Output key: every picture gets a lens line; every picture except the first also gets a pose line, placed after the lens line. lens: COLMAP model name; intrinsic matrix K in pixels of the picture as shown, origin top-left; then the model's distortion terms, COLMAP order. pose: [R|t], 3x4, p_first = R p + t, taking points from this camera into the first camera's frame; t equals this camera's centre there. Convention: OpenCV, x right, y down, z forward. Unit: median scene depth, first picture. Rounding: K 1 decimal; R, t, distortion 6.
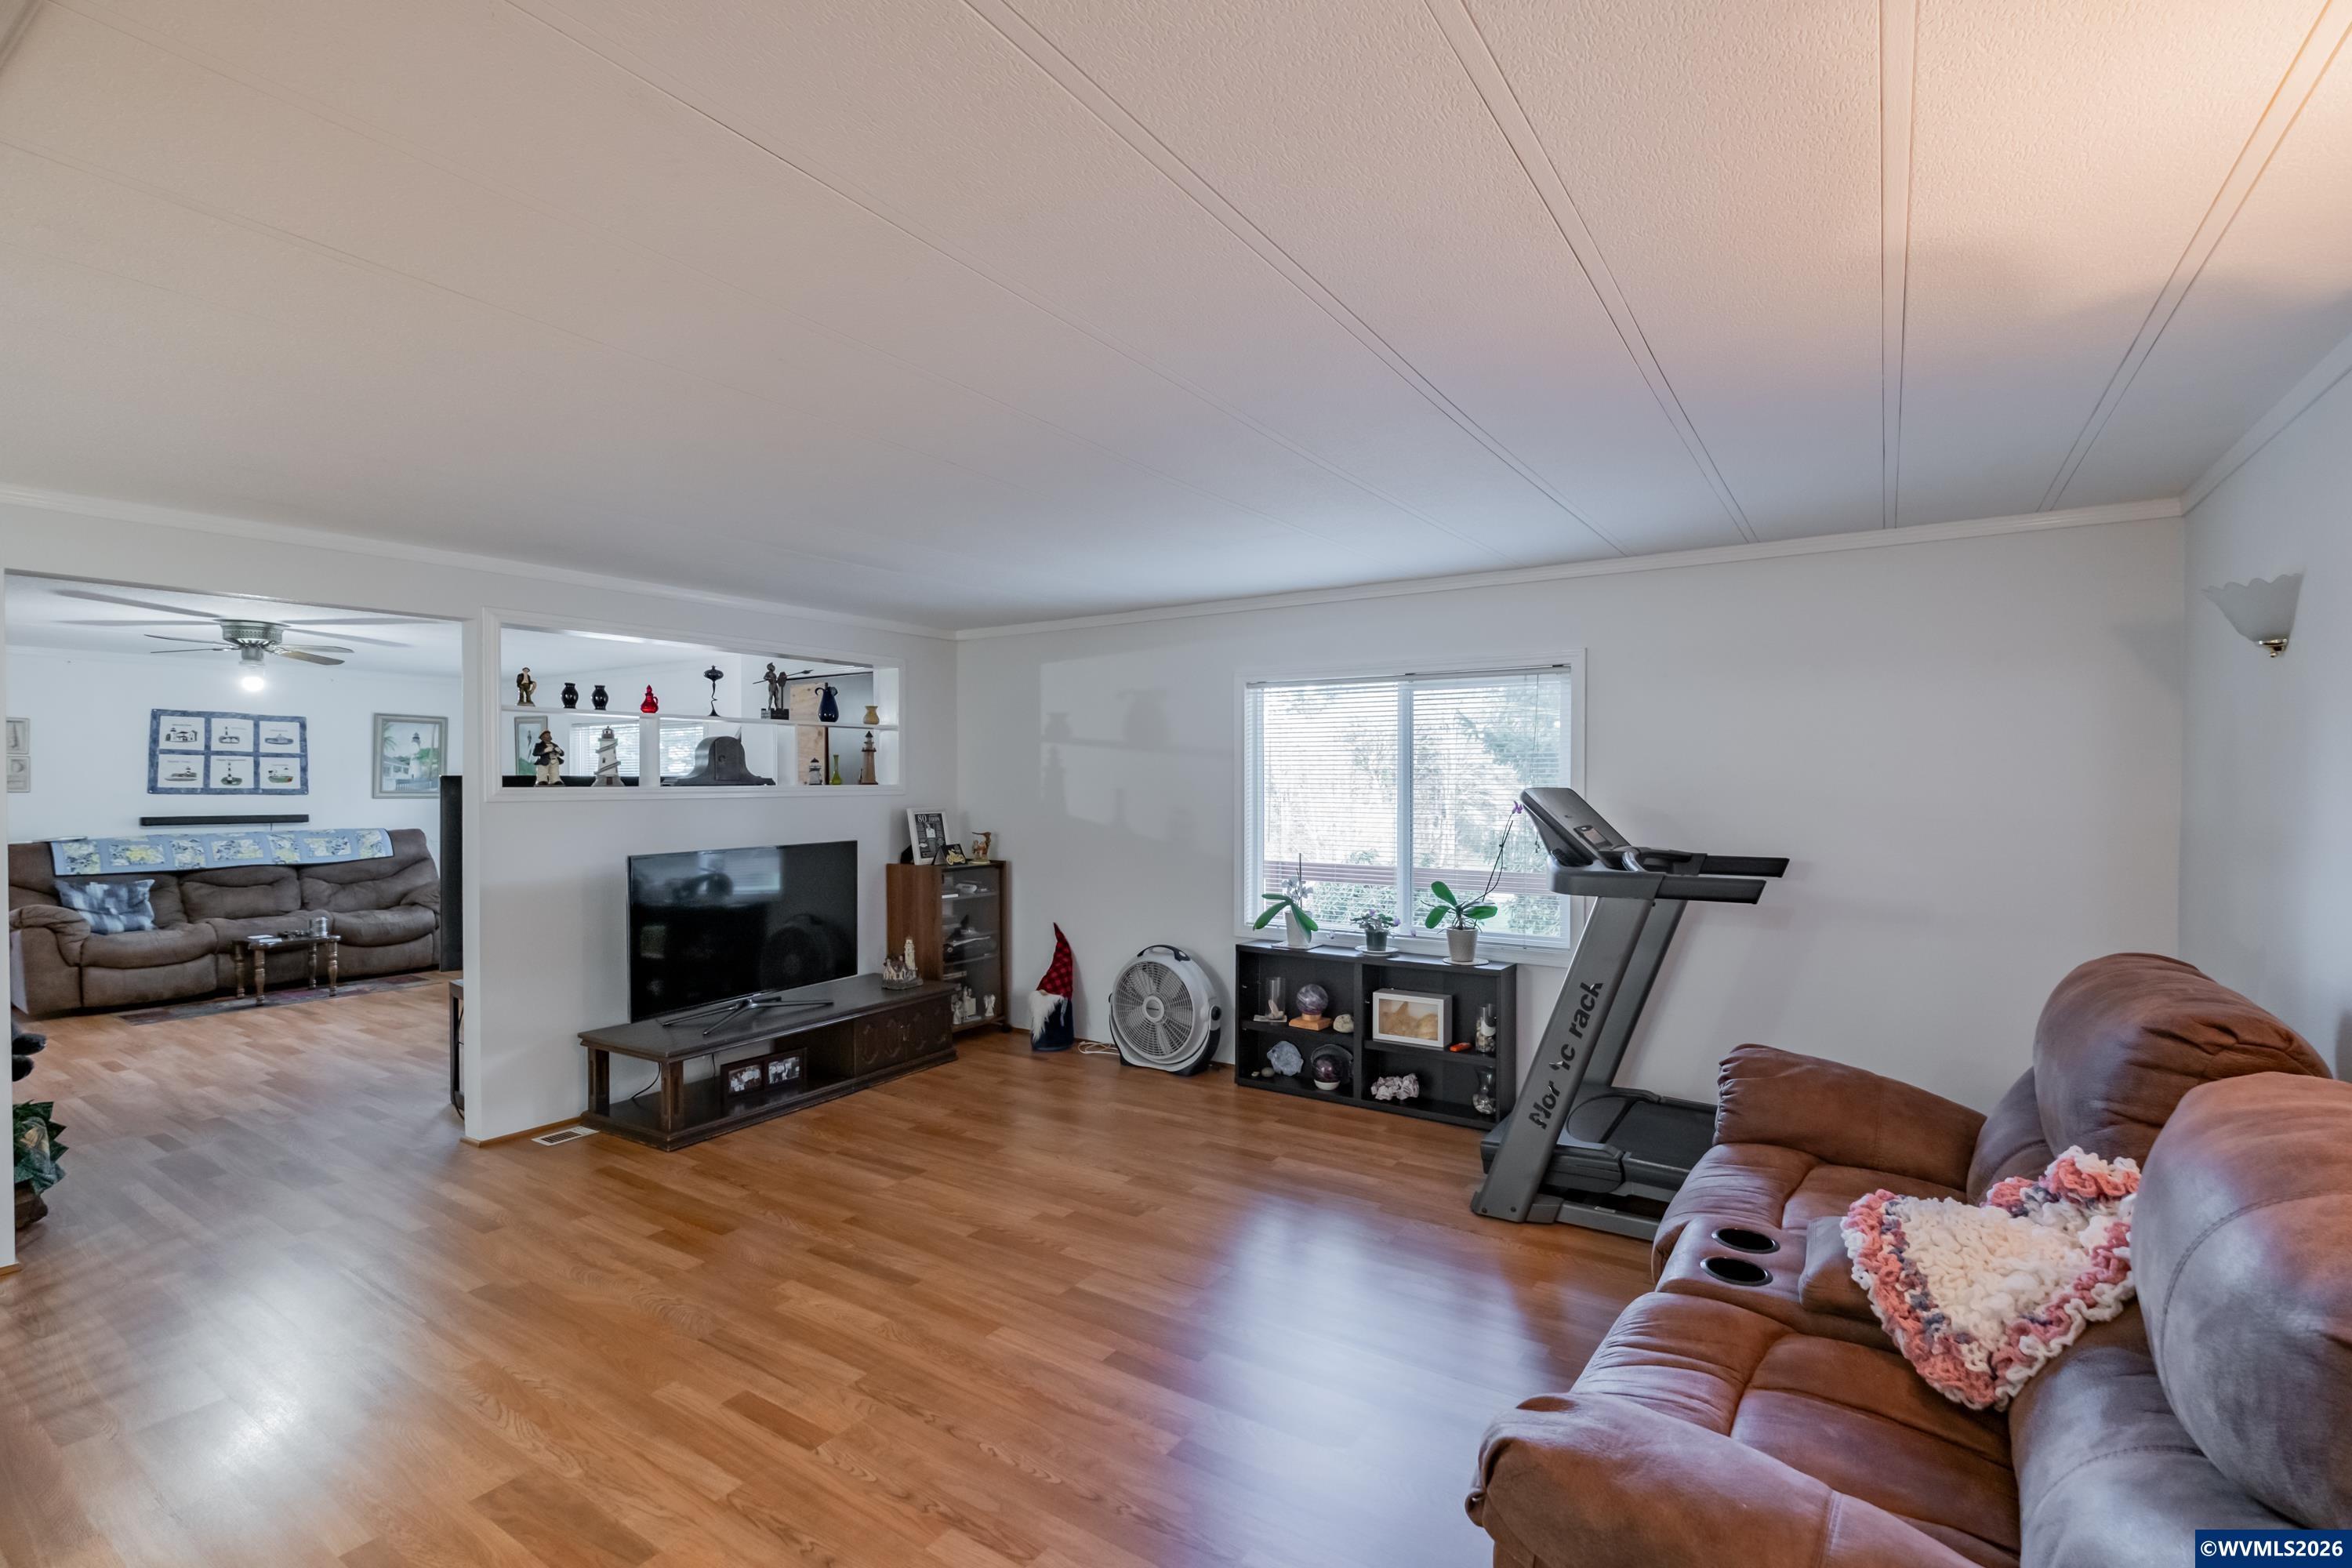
lens RADIAL K [[1014.5, 0, 1180.4], [0, 1014.5, 792.3], [0, 0, 1]] dist [0.003513, -0.001206]
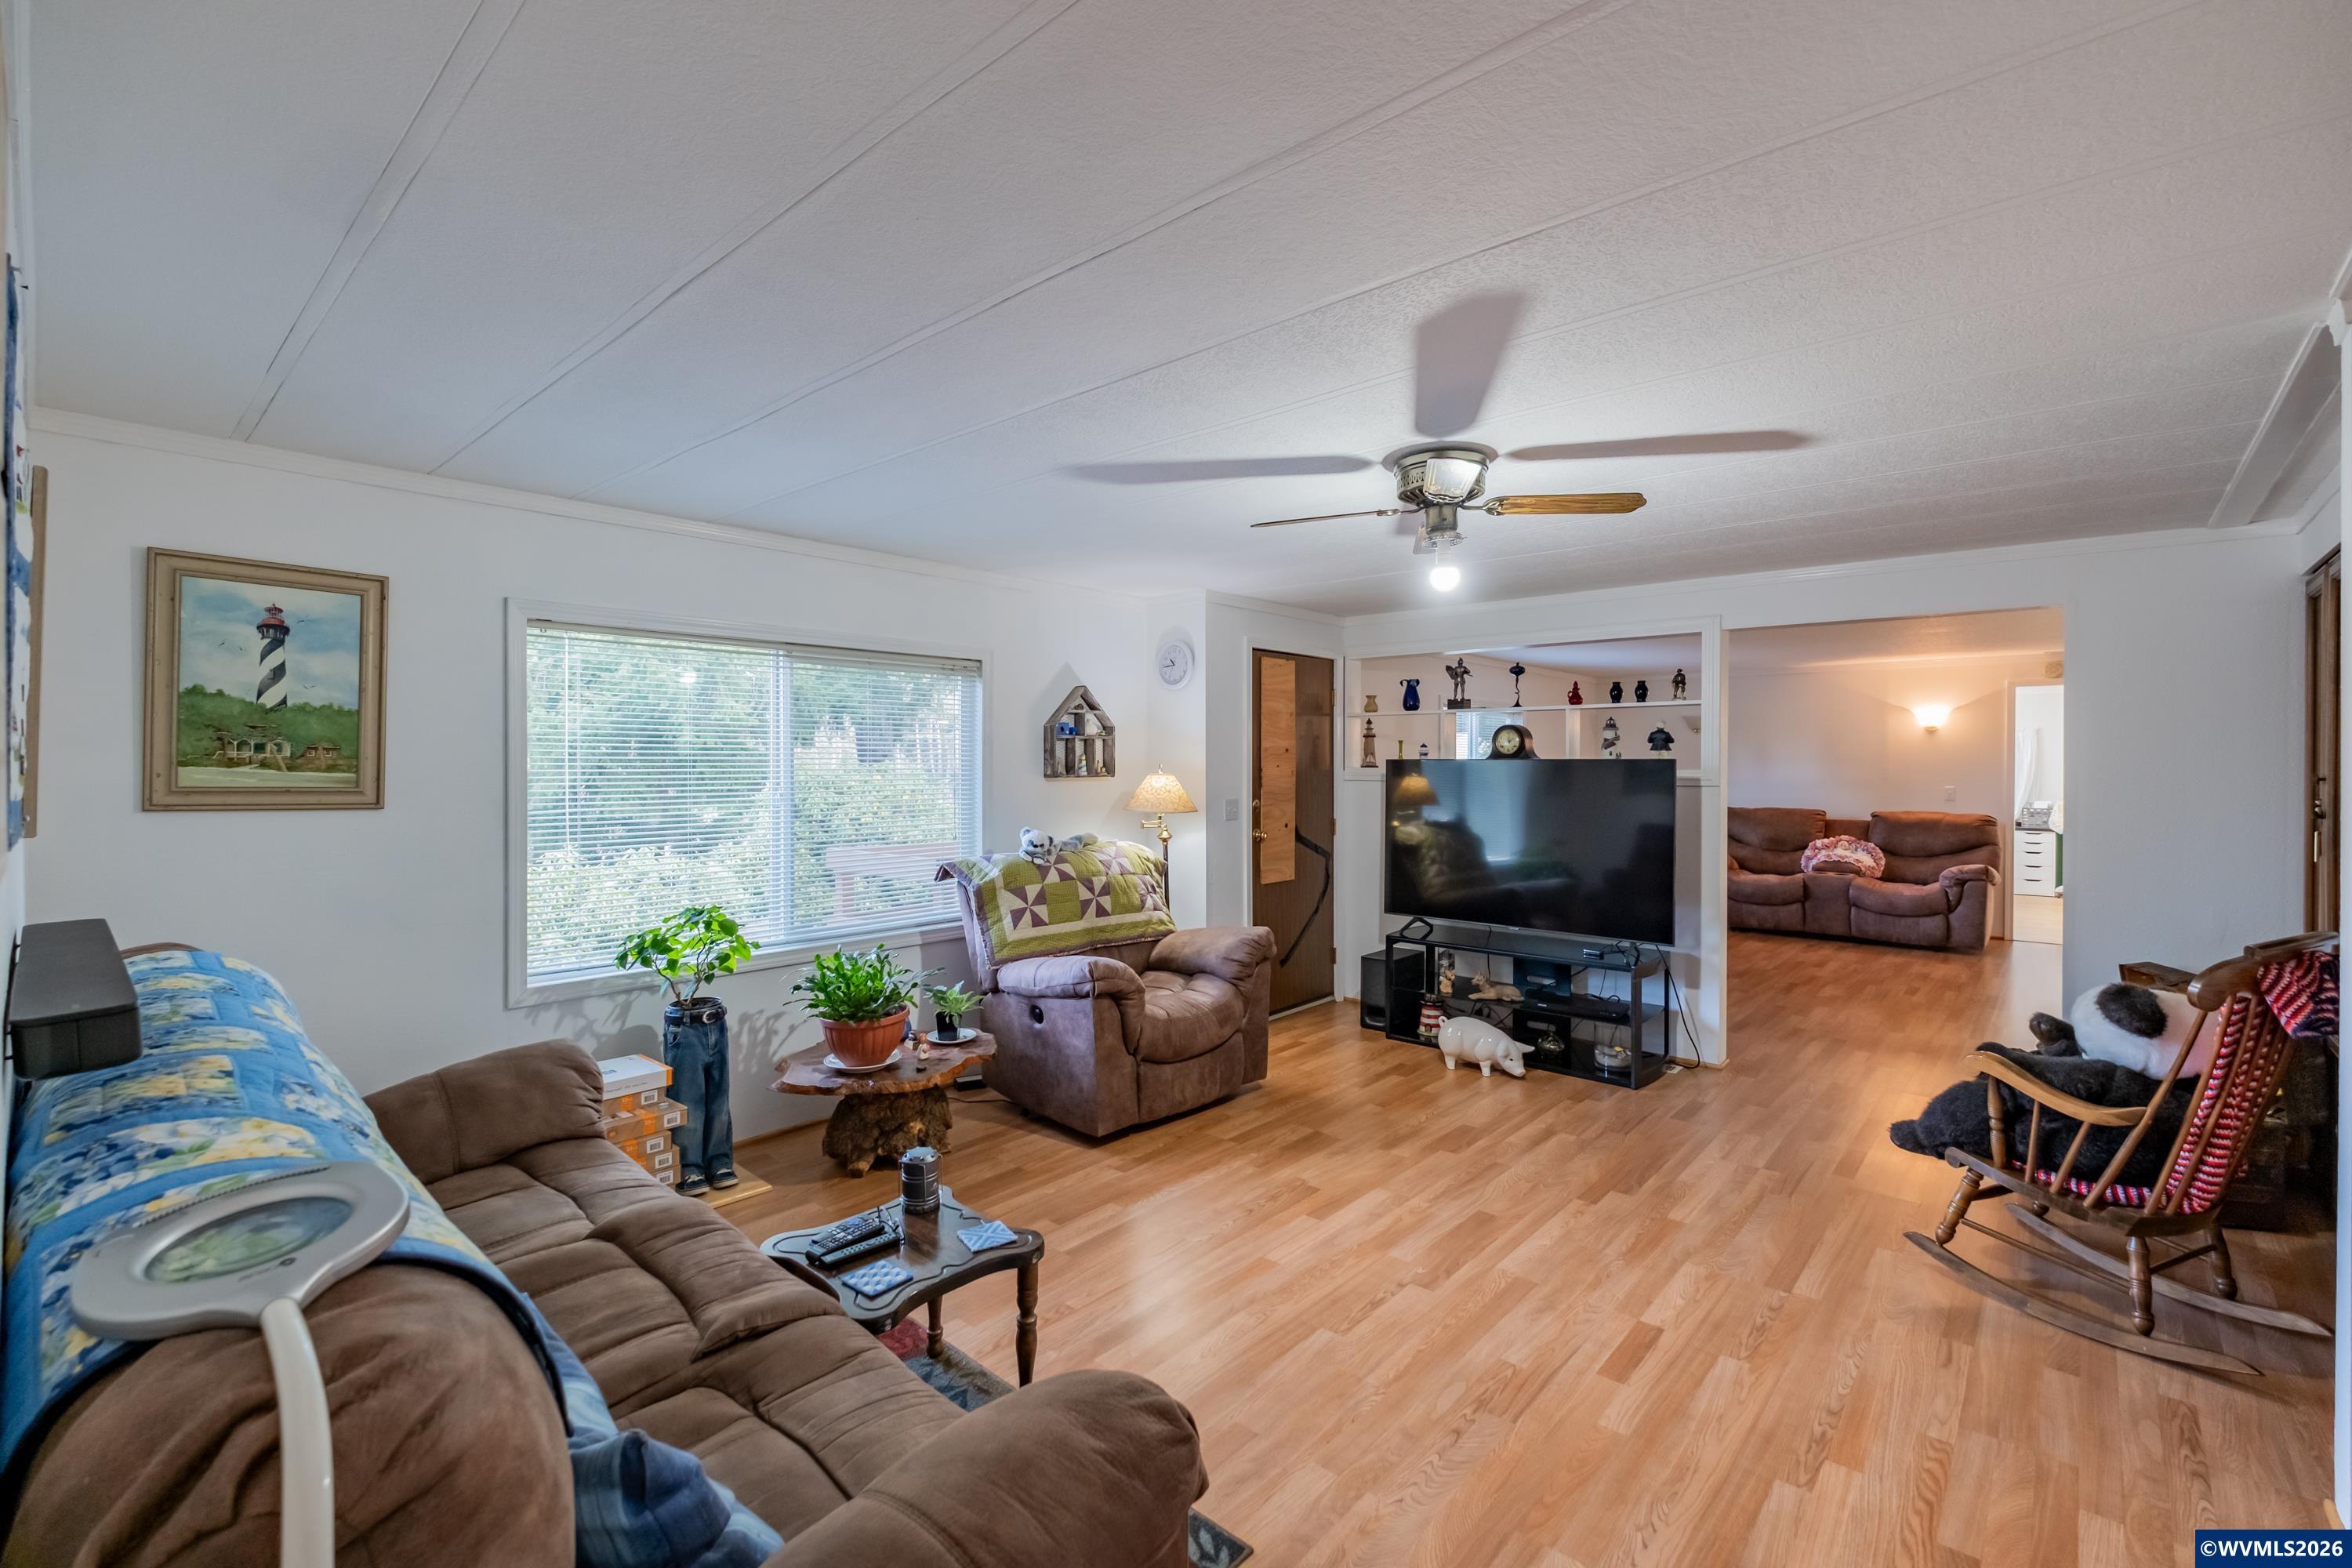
lens RADIAL K [[1014.5, 0, 1177.6], [0, 1014.5, 768.7], [0, 0, 1]] dist [0.003513, -0.001206]
pose [[0.165726, -0.005936, 0.986154, -1.186200], [0.009975, 0.999941, 0.004343, -0.010015], [-0.986121, 0.009117, 0.165775, 0.842599]]
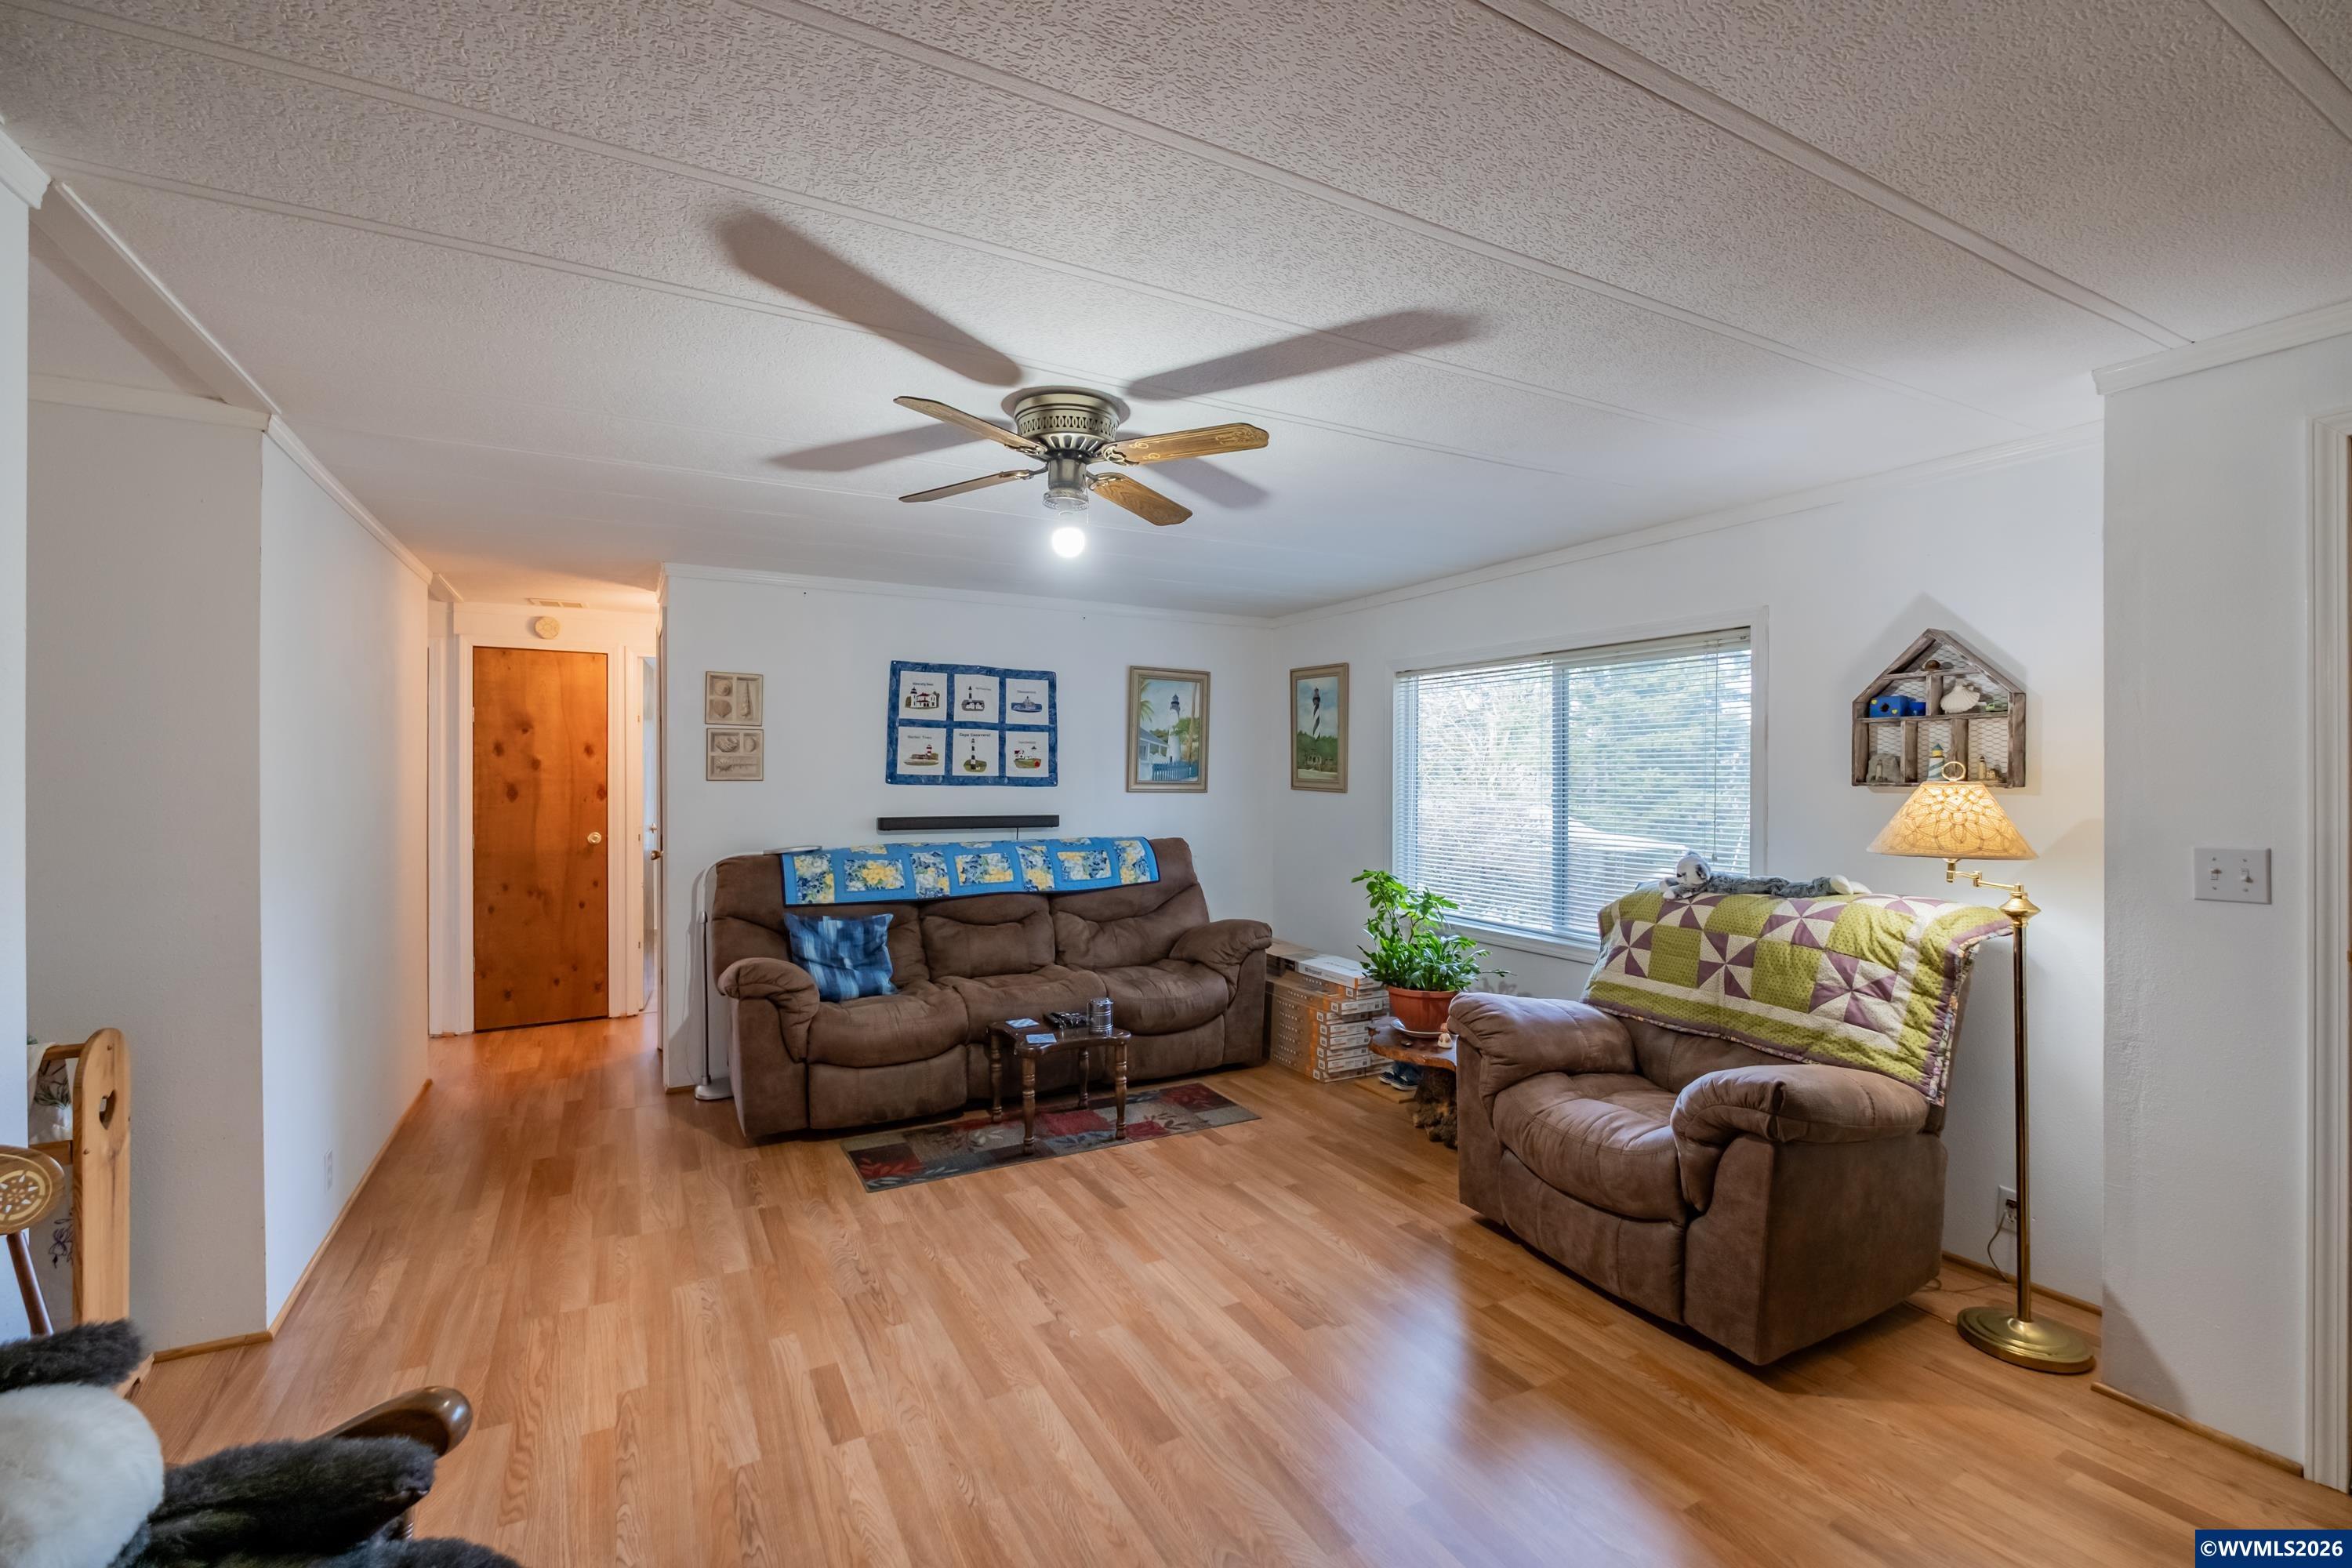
lens RADIAL K [[1014.5, 0, 1175.3], [0, 1014.5, 777.0], [0, 0, 1]] dist [0.003513, -0.001206]
pose [[0.873876, 0.002304, -0.486144, -0.499387], [-0.006441, 0.999956, -0.006839, 0.000527], [0.486107, 0.009107, 0.873852, 0.483838]]
